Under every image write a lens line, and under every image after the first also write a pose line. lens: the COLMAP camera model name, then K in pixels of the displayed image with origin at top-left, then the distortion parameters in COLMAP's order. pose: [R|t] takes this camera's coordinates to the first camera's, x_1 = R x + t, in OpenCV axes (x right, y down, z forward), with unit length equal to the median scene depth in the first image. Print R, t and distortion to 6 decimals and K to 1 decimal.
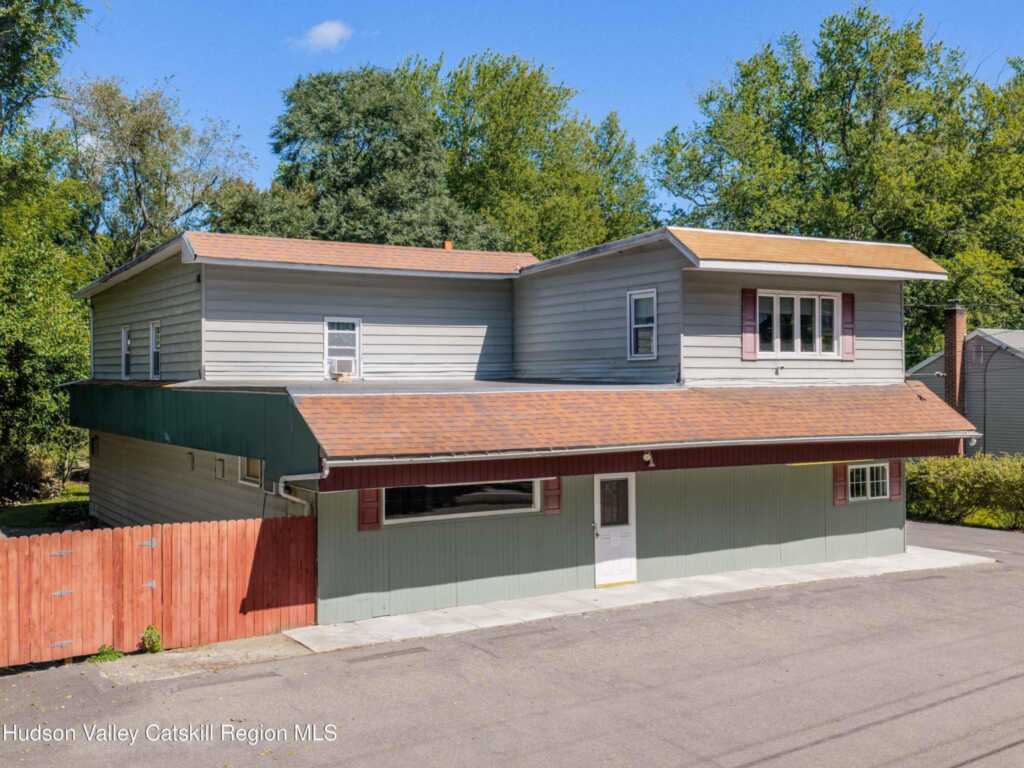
lens RADIAL K [[1125.1, 0, 511.7], [0, 1125.1, 383.0], [0, 0, 1]] dist [0.013778, 0.000000]
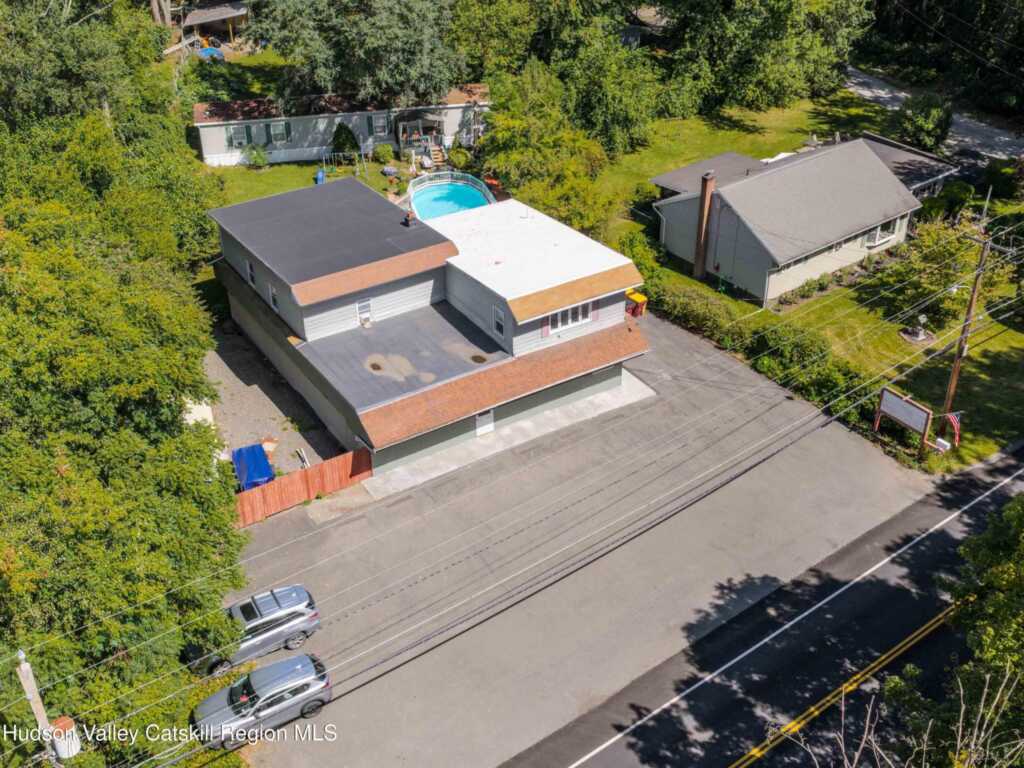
lens RADIAL K [[1125.1, 0, 514.9], [0, 1125.1, 382.0], [0, 0, 1]] dist [0.013778, 0.000000]
pose [[0.999879, -0.010686, 0.011347, 0.122405], [0.002807, 0.839539, 0.543292, -1.203260], [-0.015332, -0.543194, 0.839467, -0.989786]]
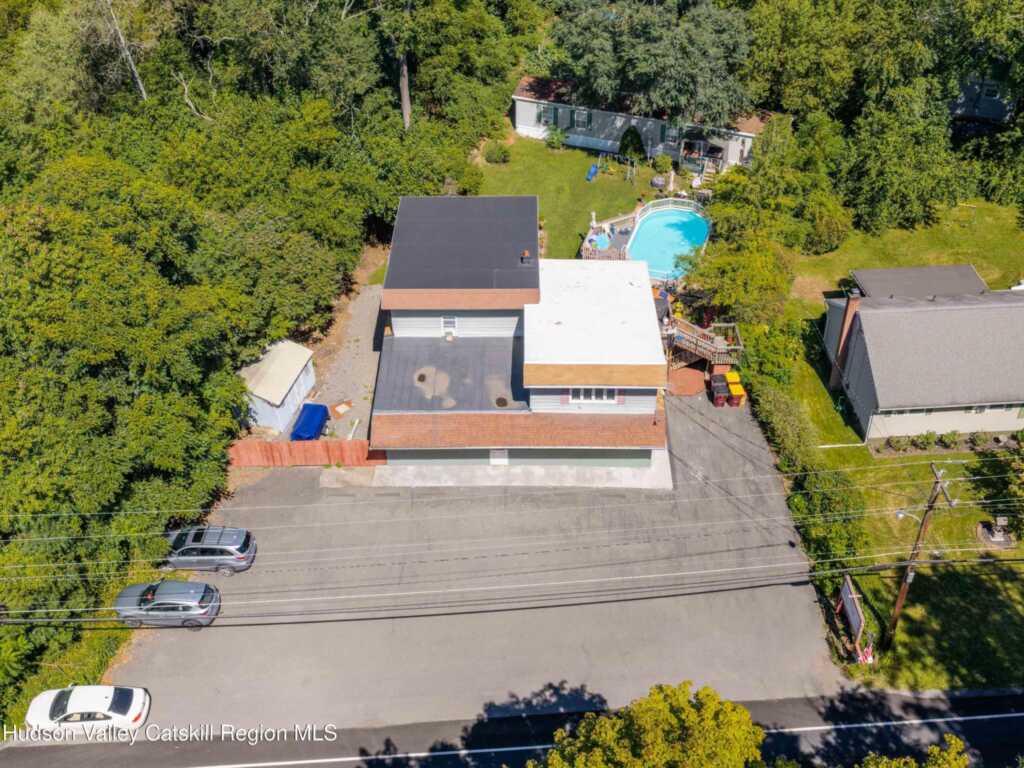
lens RADIAL K [[1125.1, 0, 516.5], [0, 1125.1, 379.9], [0, 0, 1]] dist [0.013778, 0.000000]
pose [[0.845550, 0.330182, -0.419554, 1.159405], [0.000082, 0.785753, 0.618540, -1.619113], [0.533897, -0.523040, 0.664366, -0.693644]]
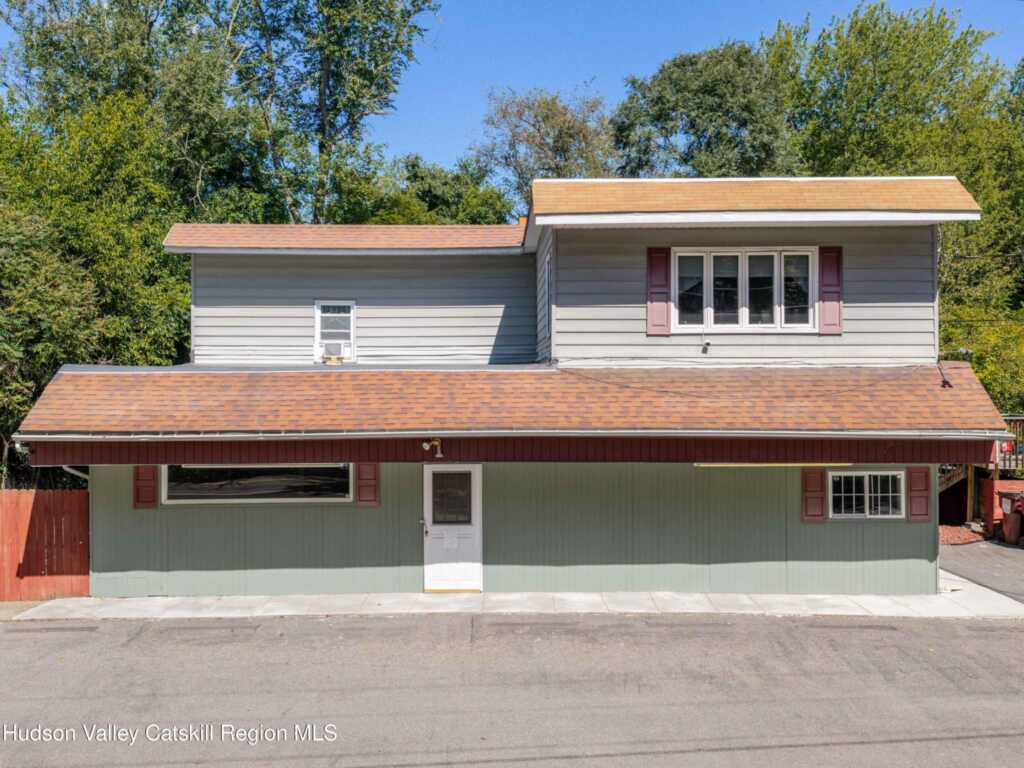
lens RADIAL K [[1125.1, 0, 509.4], [0, 1125.1, 379.3], [0, 0, 1]] dist [0.013778, 0.000000]
pose [[0.858961, 0.002379, -0.512035, 0.539994], [-0.003192, 0.999995, -0.000709, 0.012702], [0.512031, 0.002243, 0.858964, 0.247409]]
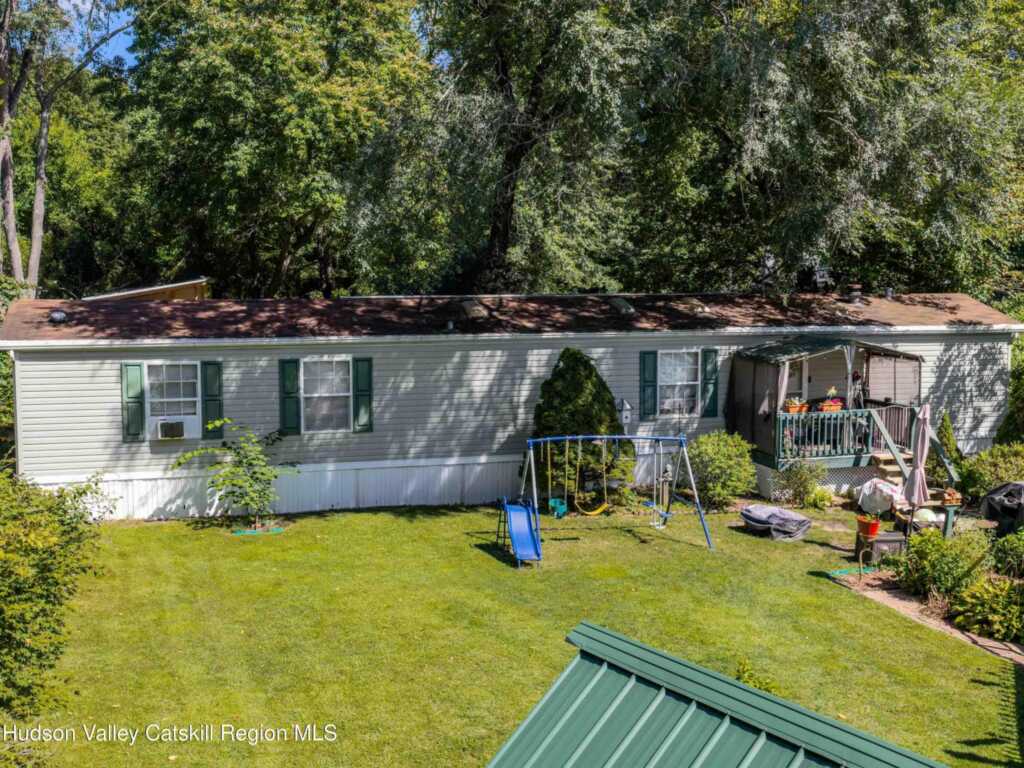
lens RADIAL K [[1125.1, 0, 508.7], [0, 1125.1, 384.3], [0, 0, 1]] dist [0.013778, 0.000000]
pose [[0.992949, -0.003747, 0.118479, -0.543951], [-0.008899, 0.994323, 0.106027, -0.025799], [-0.118204, -0.106334, 0.987280, 1.534619]]
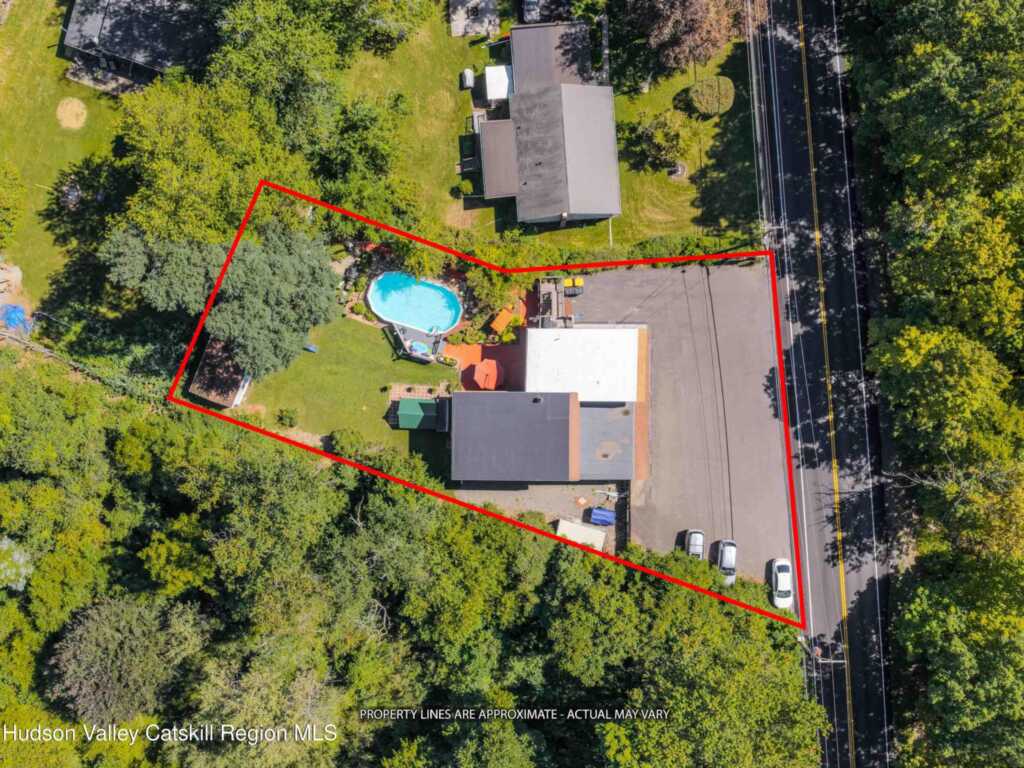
lens RADIAL K [[1125.1, 0, 513.7], [0, 1125.1, 382.5], [0, 0, 1]] dist [0.013778, 0.000000]
pose [[0.534575, -0.845117, 0.002481, -0.087496], [0.007616, 0.007754, 0.999941, -4.888137], [-0.845086, -0.534525, 0.010581, 1.392560]]
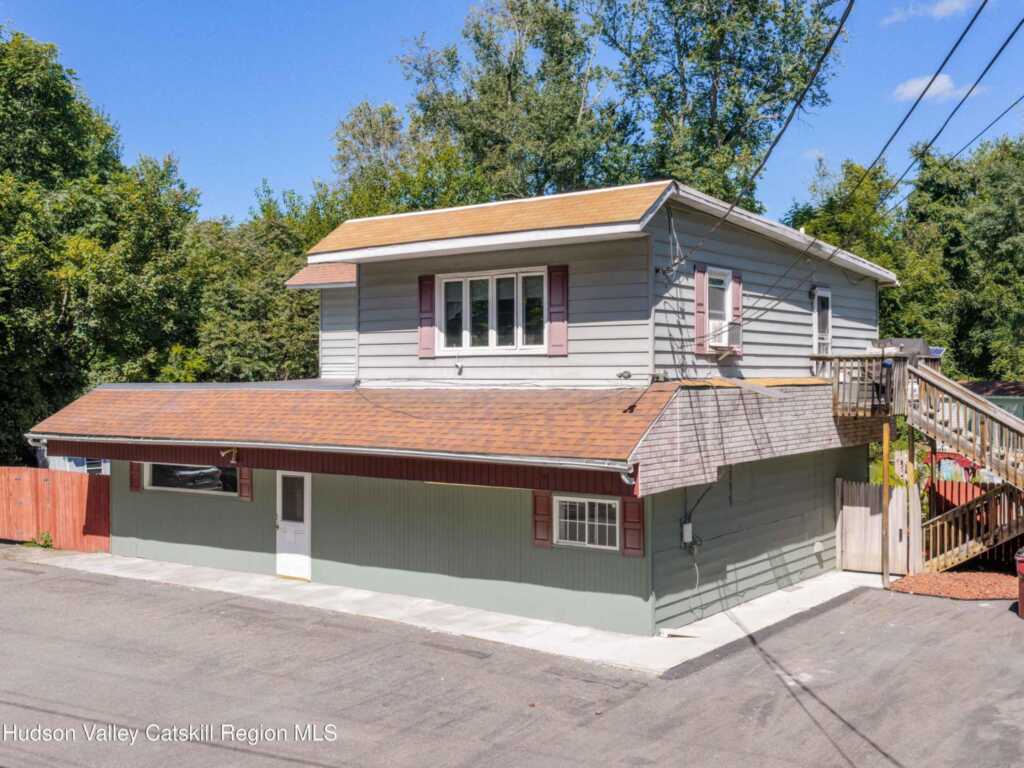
lens RADIAL K [[1125.1, 0, 538.2], [0, 1125.1, 381.4], [0, 0, 1]] dist [0.013778, 0.000000]
pose [[0.384876, 0.006747, -0.922943, 1.052611], [-0.001959, 0.999977, 0.006493, -0.008134], [0.922966, -0.000691, 0.384881, 0.752565]]
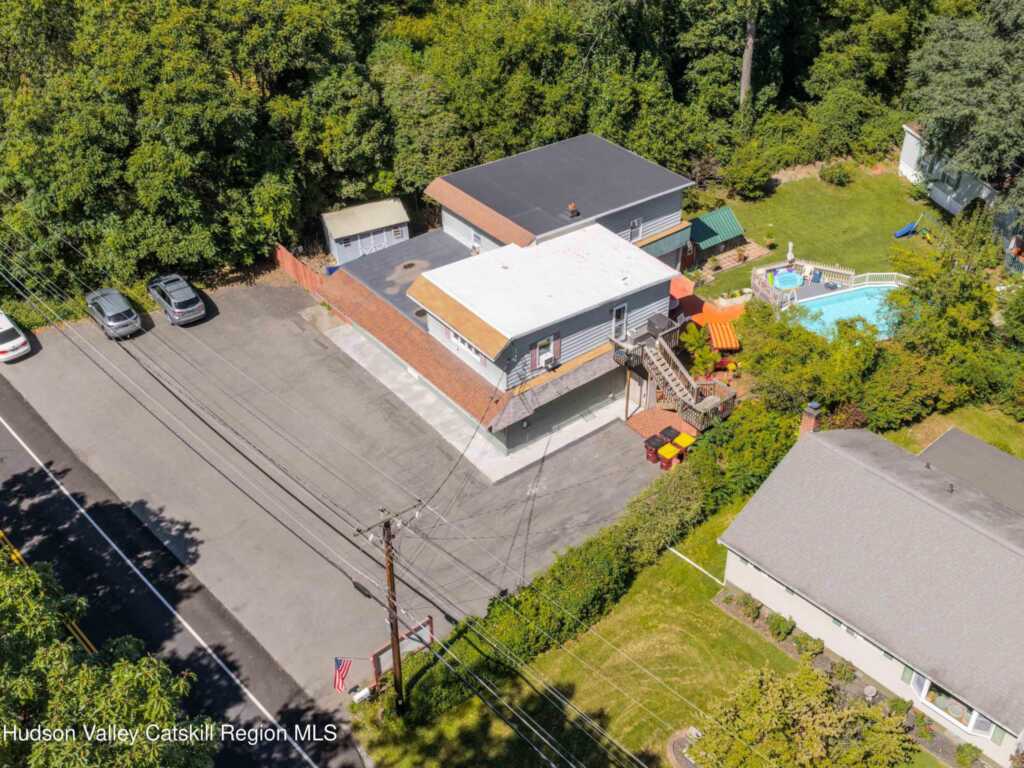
lens RADIAL K [[1125.1, 0, 512.5], [0, 1125.1, 375.3], [0, 0, 1]] dist [0.013778, 0.000000]
pose [[0.111531, 0.589599, -0.799959, 2.164895], [0.002941, 0.804781, 0.593564, -1.360519], [0.993757, -0.068554, 0.088024, 0.929411]]
